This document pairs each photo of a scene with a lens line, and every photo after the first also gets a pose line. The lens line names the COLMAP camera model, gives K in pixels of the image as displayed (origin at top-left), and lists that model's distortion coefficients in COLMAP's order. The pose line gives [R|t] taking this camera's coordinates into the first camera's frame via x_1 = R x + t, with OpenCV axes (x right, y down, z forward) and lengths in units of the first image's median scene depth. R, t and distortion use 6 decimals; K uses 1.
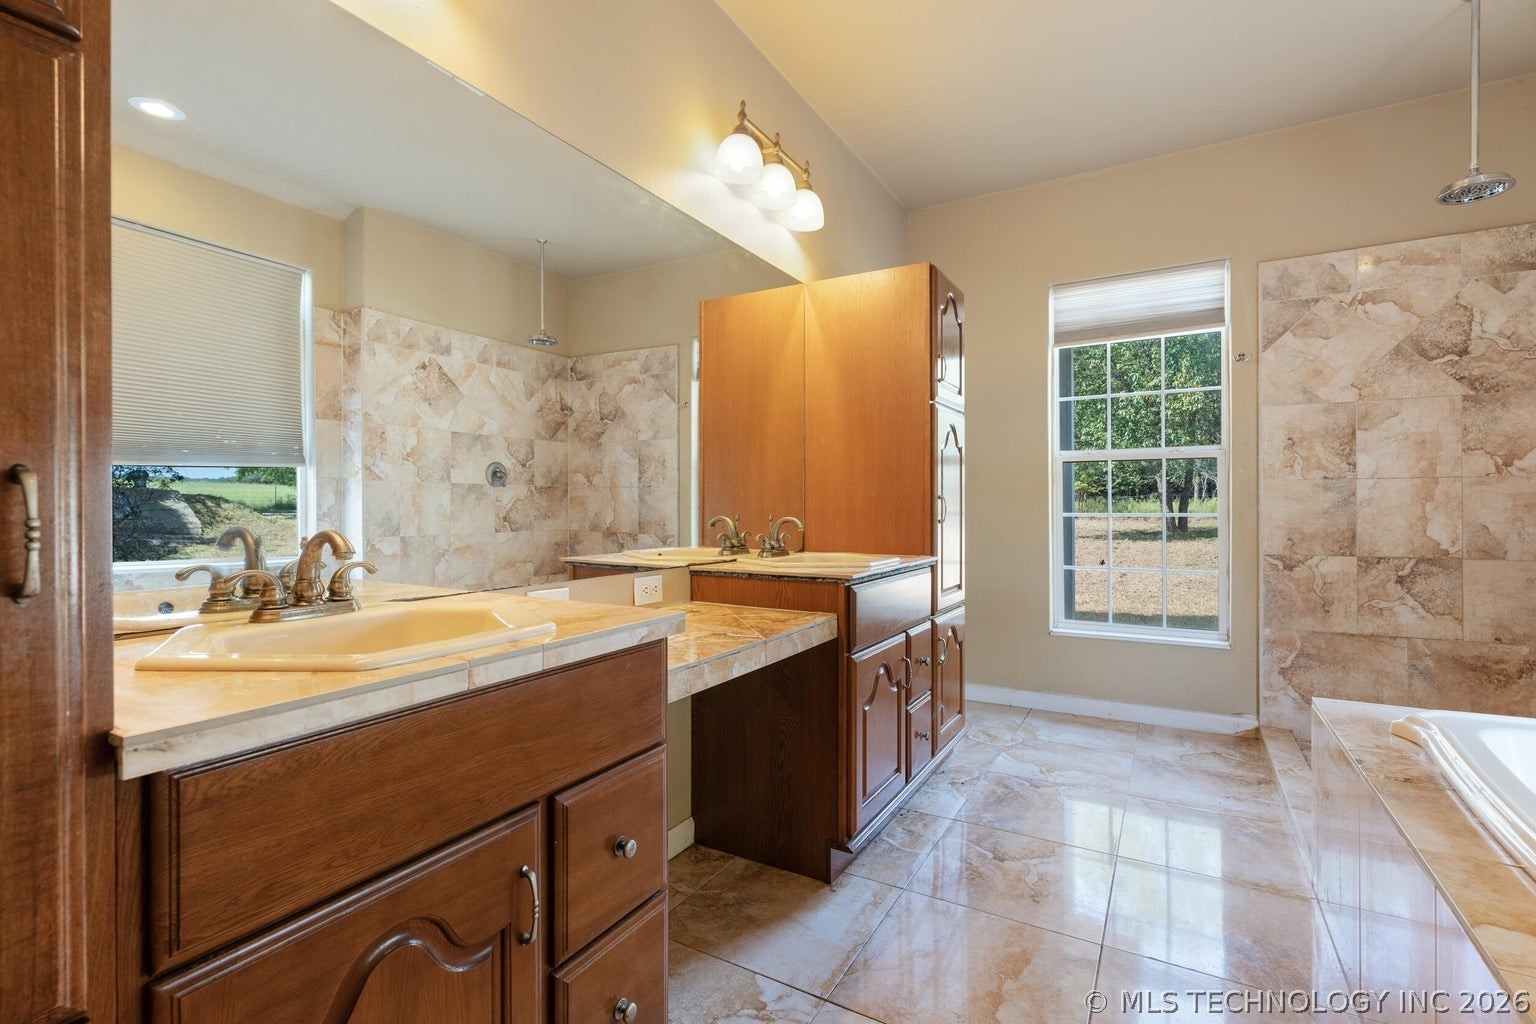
lens RADIAL K [[688.1, 0, 782.1], [0, 688.1, 502.7], [0, 0, 1]] dist [0.002155, 0.000893]
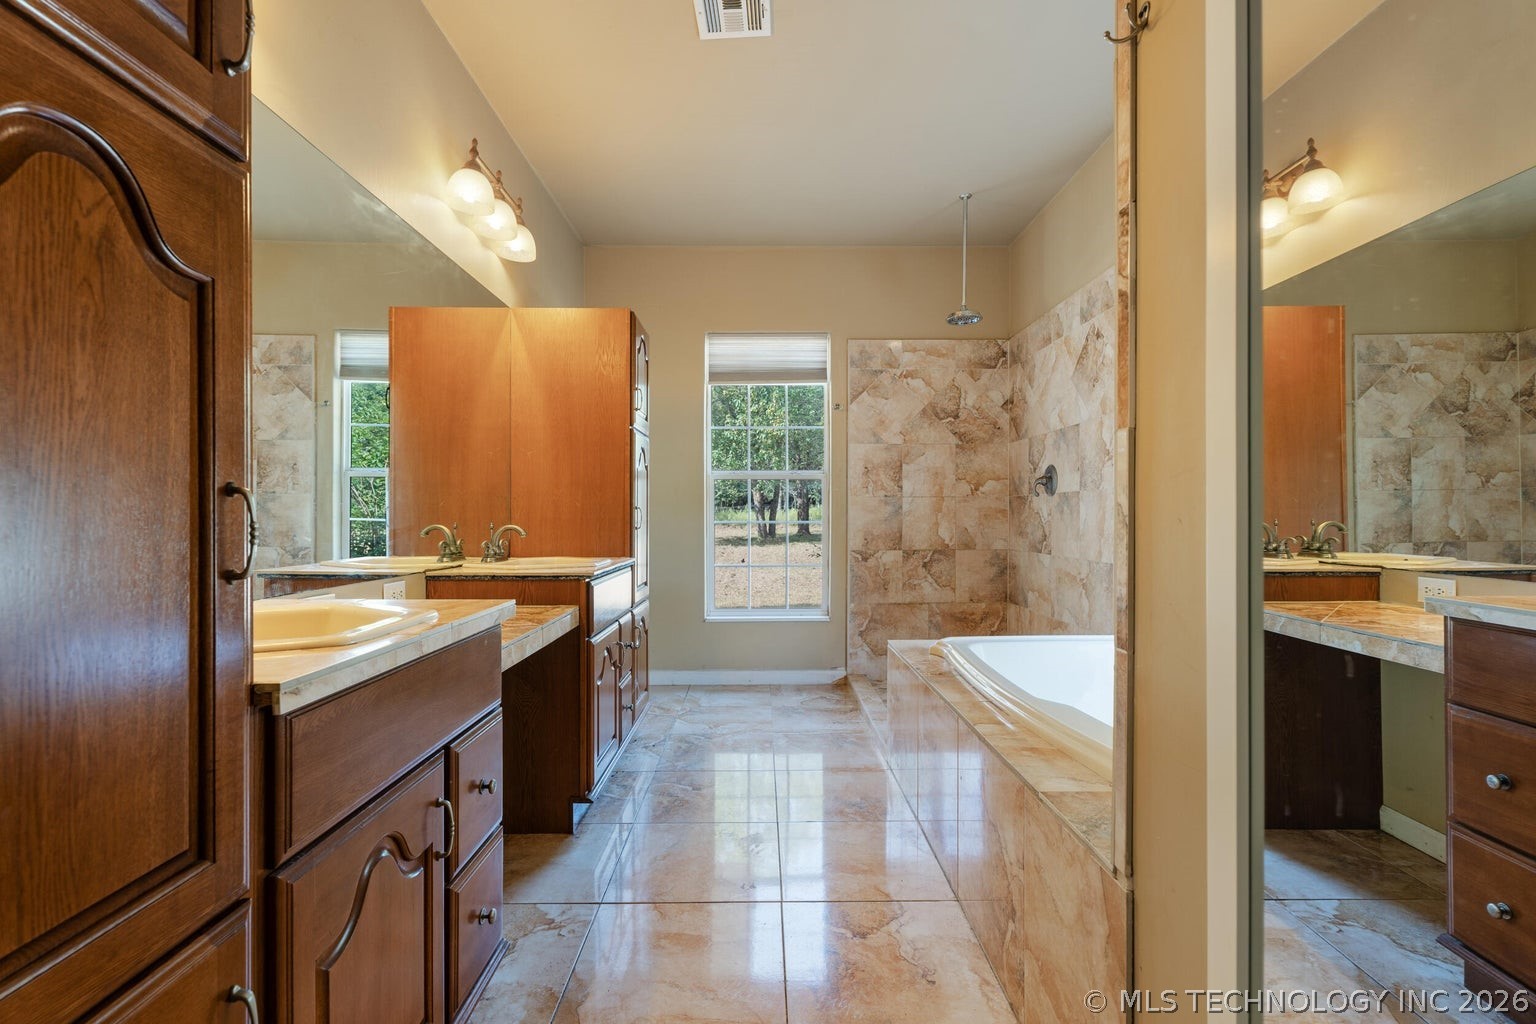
lens RADIAL K [[688.1, 0, 761.2], [0, 688.1, 515.7], [0, 0, 1]] dist [0.002155, 0.000893]
pose [[0.869078, 0.000932, 0.494674, -0.159477], [-0.003506, 0.999985, 0.004274, -0.000045], [-0.494663, -0.005449, 0.869068, -0.128553]]
